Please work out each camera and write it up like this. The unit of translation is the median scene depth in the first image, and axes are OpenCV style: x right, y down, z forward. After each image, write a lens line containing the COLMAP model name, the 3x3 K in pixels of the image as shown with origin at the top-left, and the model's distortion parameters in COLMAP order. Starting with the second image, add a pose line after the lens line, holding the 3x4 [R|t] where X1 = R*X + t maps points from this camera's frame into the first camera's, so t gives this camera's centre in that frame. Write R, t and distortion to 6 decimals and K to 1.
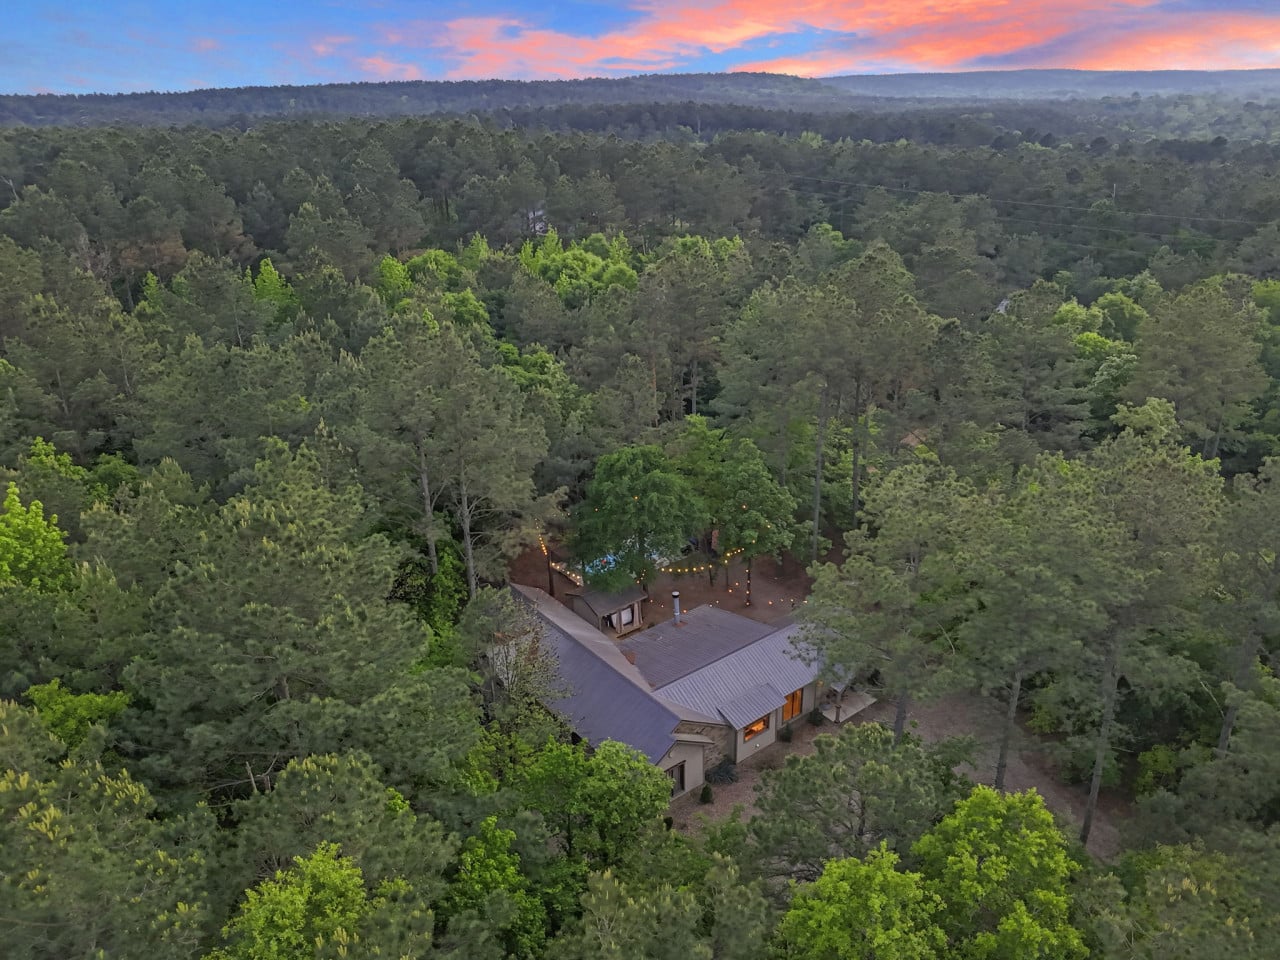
lens RADIAL K [[977.8, 0, 638.1], [0, 977.8, 480.5], [0, 0, 1]] dist [0.007281, 0.000750]
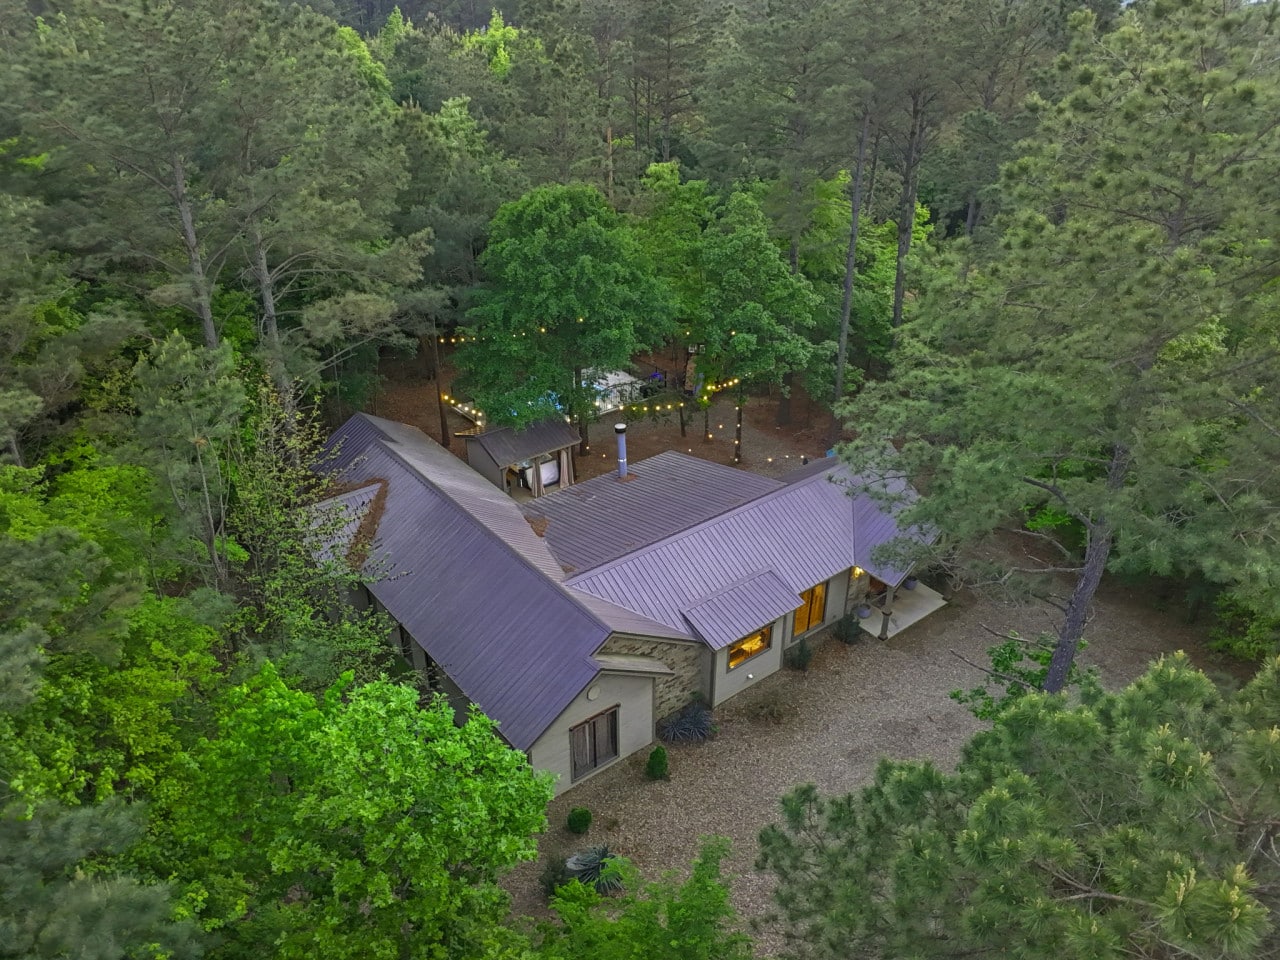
lens RADIAL K [[977.8, 0, 640.9], [0, 977.8, 480.7], [0, 0, 1]] dist [0.007281, 0.000750]
pose [[0.999615, 0.018045, 0.021089, 0.041392], [-0.019830, 0.995949, 0.087709, 0.101652], [-0.019421, -0.088094, 0.995923, 0.416475]]
